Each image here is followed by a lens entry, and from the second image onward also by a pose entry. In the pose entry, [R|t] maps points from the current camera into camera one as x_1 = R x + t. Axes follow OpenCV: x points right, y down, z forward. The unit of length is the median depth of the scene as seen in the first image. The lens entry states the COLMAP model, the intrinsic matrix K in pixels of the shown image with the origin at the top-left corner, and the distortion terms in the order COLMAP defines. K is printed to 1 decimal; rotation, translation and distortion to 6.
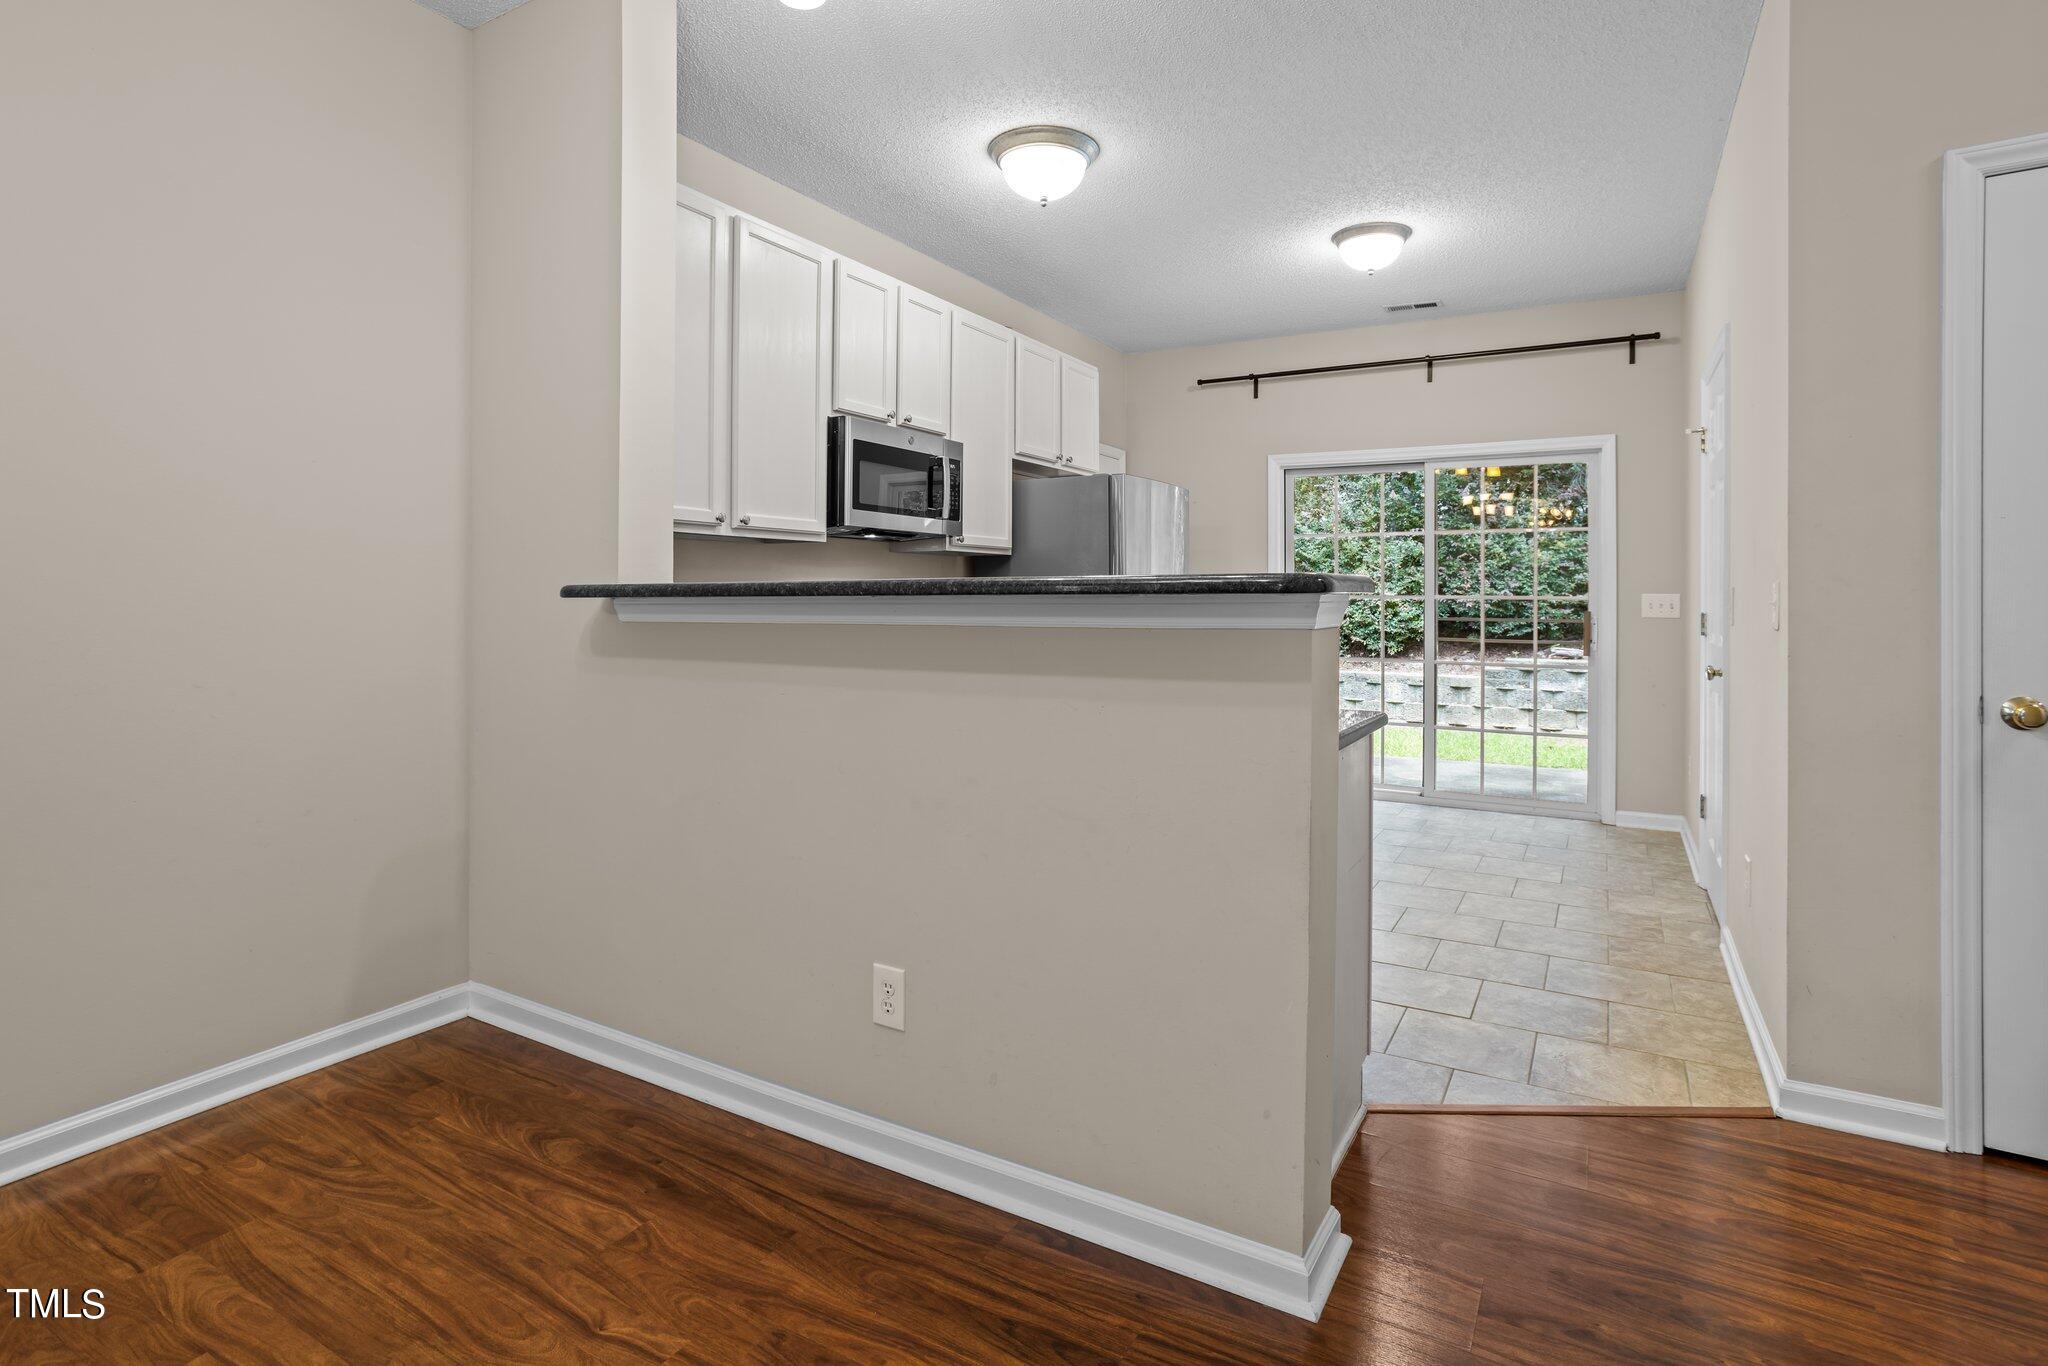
lens RADIAL K [[985.3, 0, 1027.7], [0, 985.3, 598.6], [0, 0, 1]] dist [-0.025057, 0.004037]
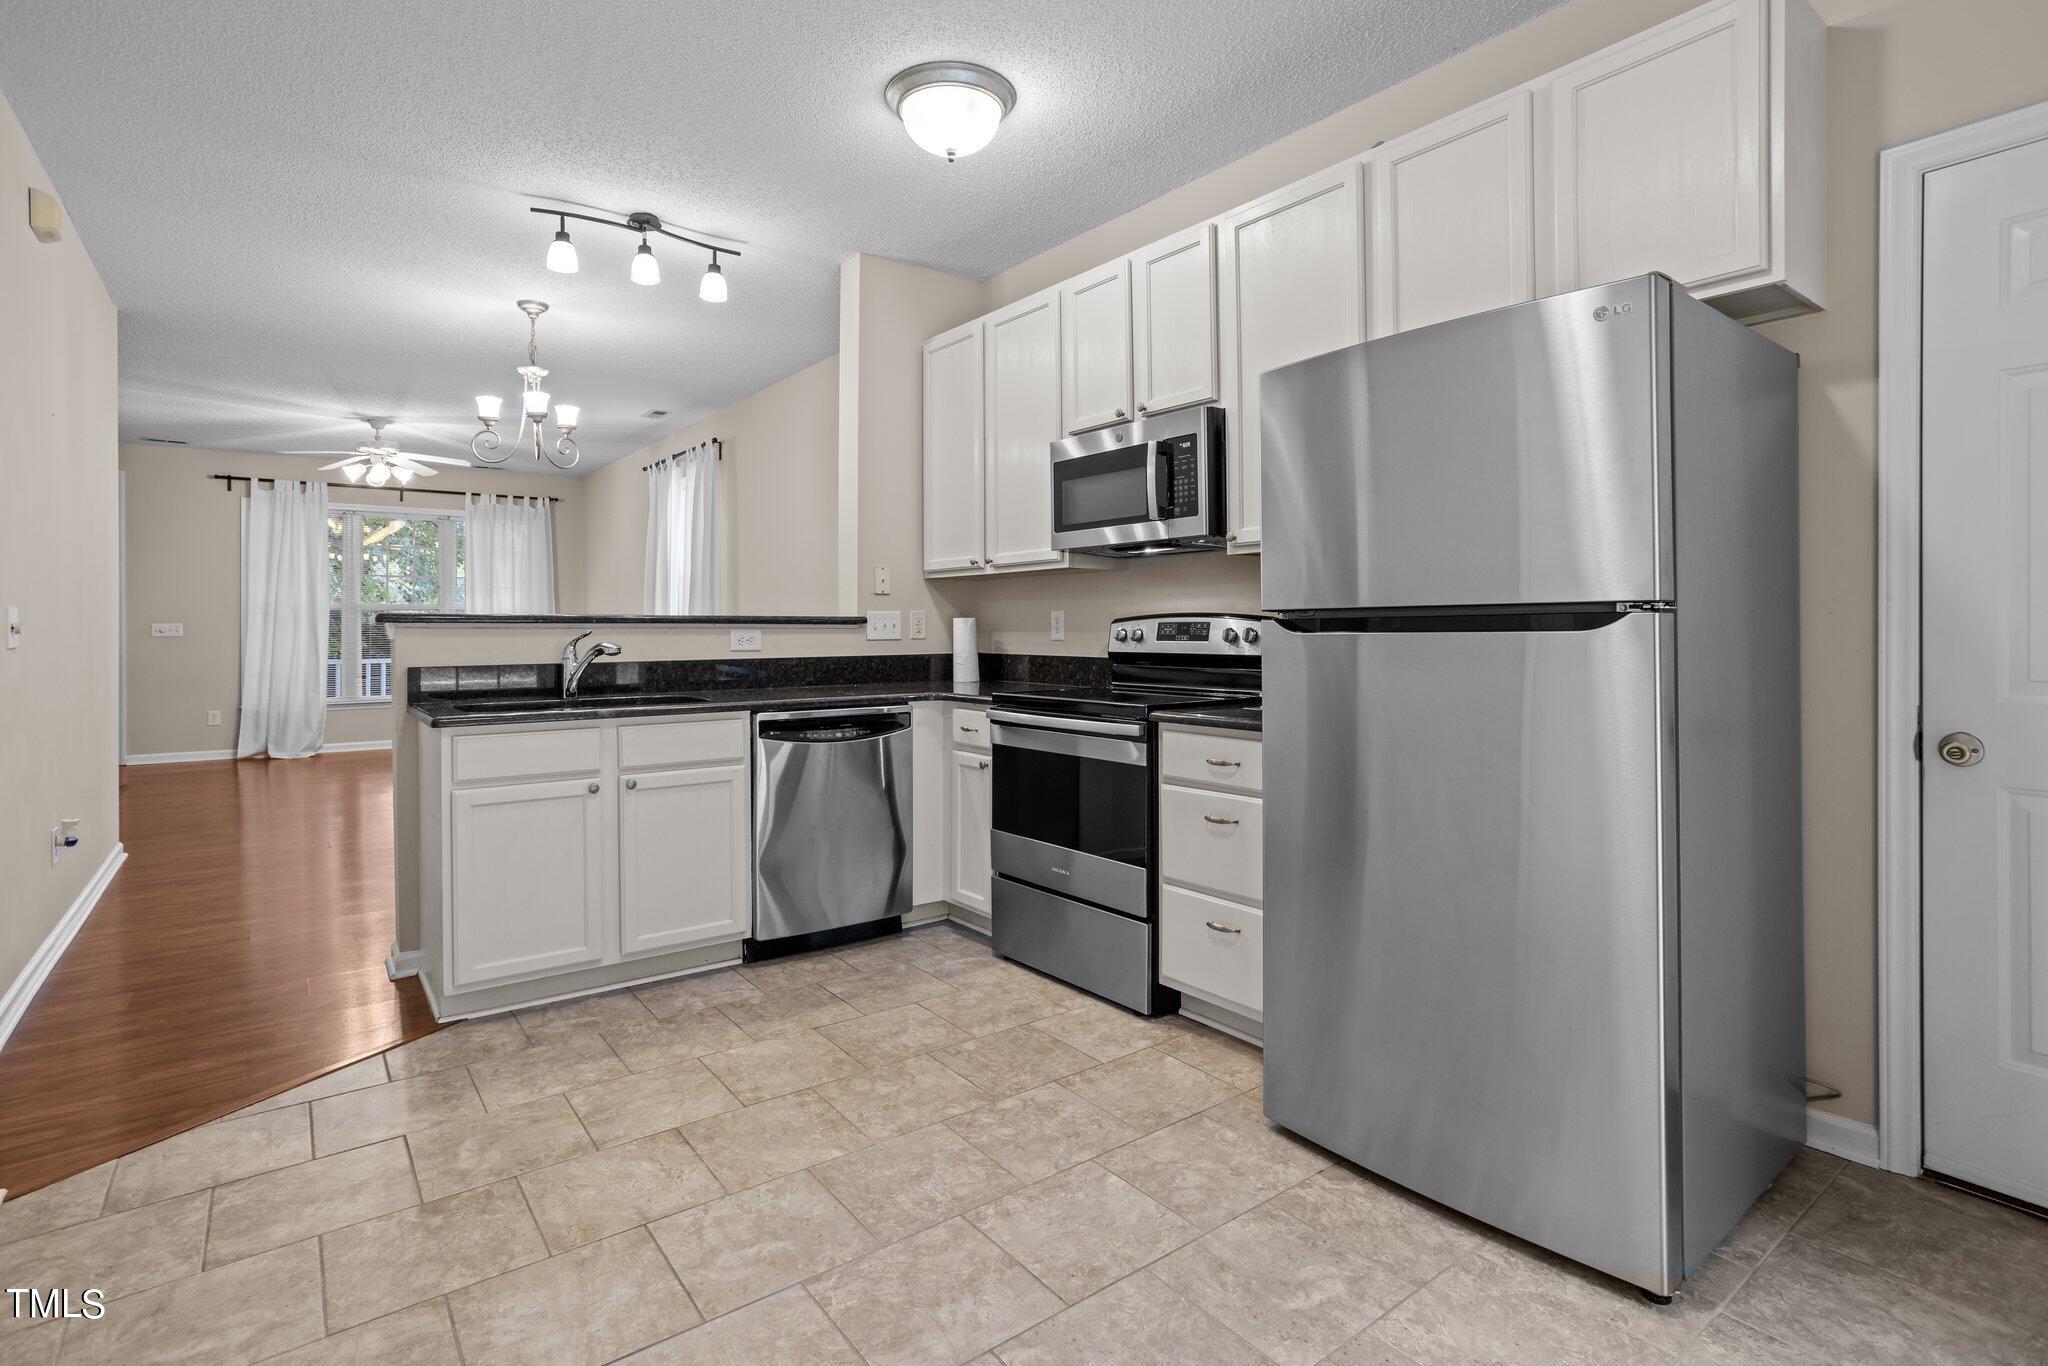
lens RADIAL K [[985.3, 0, 1021.9], [0, 985.3, 616.8], [0, 0, 1]] dist [-0.025057, 0.004037]
pose [[-0.378867, -0.018363, -0.925269, 0.539054], [0.003137, 0.999772, -0.021126, 0.014334], [0.925446, -0.010906, -0.378723, 0.951344]]
